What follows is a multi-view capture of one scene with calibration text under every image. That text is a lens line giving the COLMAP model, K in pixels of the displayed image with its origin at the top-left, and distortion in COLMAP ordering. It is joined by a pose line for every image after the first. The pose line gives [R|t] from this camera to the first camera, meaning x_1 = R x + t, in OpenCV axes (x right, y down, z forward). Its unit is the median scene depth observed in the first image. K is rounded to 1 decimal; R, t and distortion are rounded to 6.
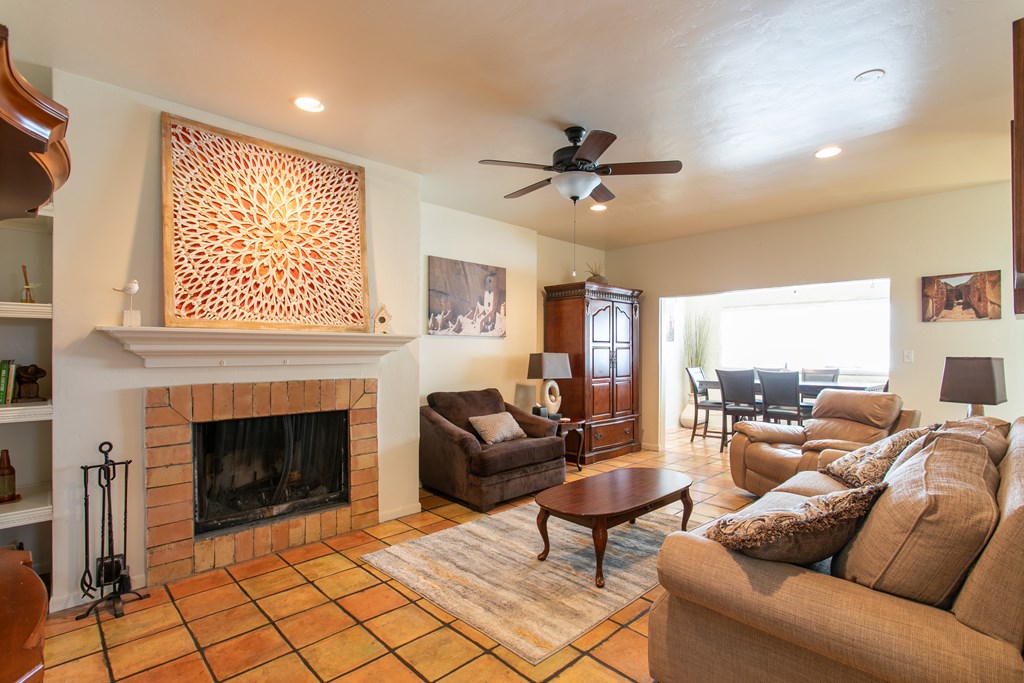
lens RADIAL K [[484.5, 0, 512.6], [0, 484.5, 346.2], [0, 0, 1]] dist [-0.000785, 0.000356]
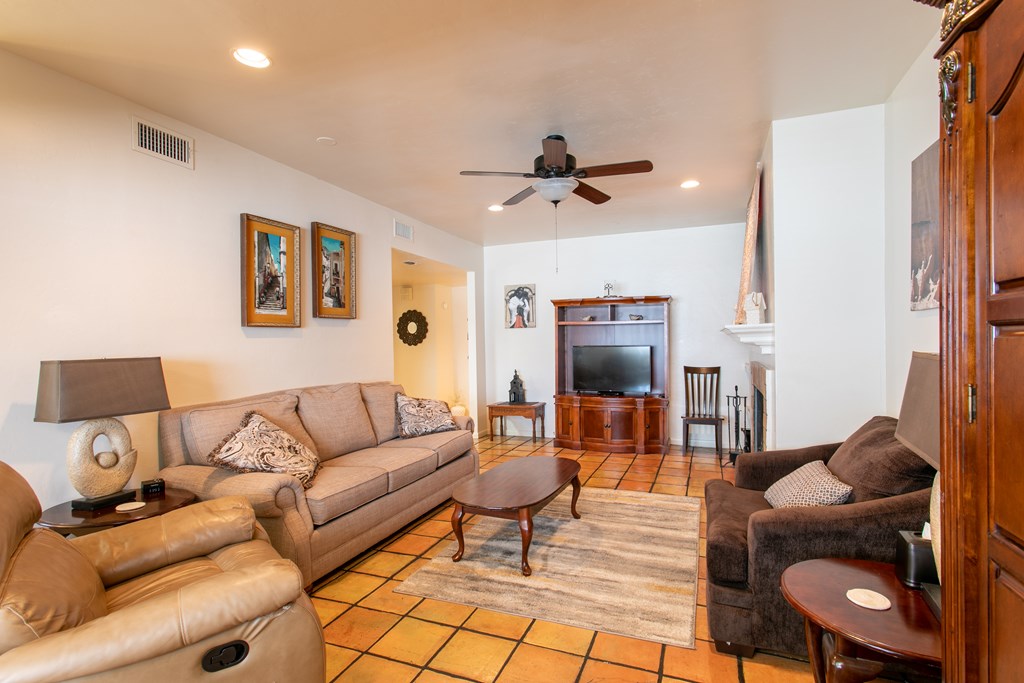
lens RADIAL K [[484.5, 0, 512.6], [0, 484.5, 346.2], [0, 0, 1]] dist [-0.000785, 0.000356]
pose [[-0.915783, 0.013186, -0.401458, 0.683810], [0.016188, 0.999861, -0.004088, 0.017661], [0.401348, -0.010242, -0.915868, 2.033297]]
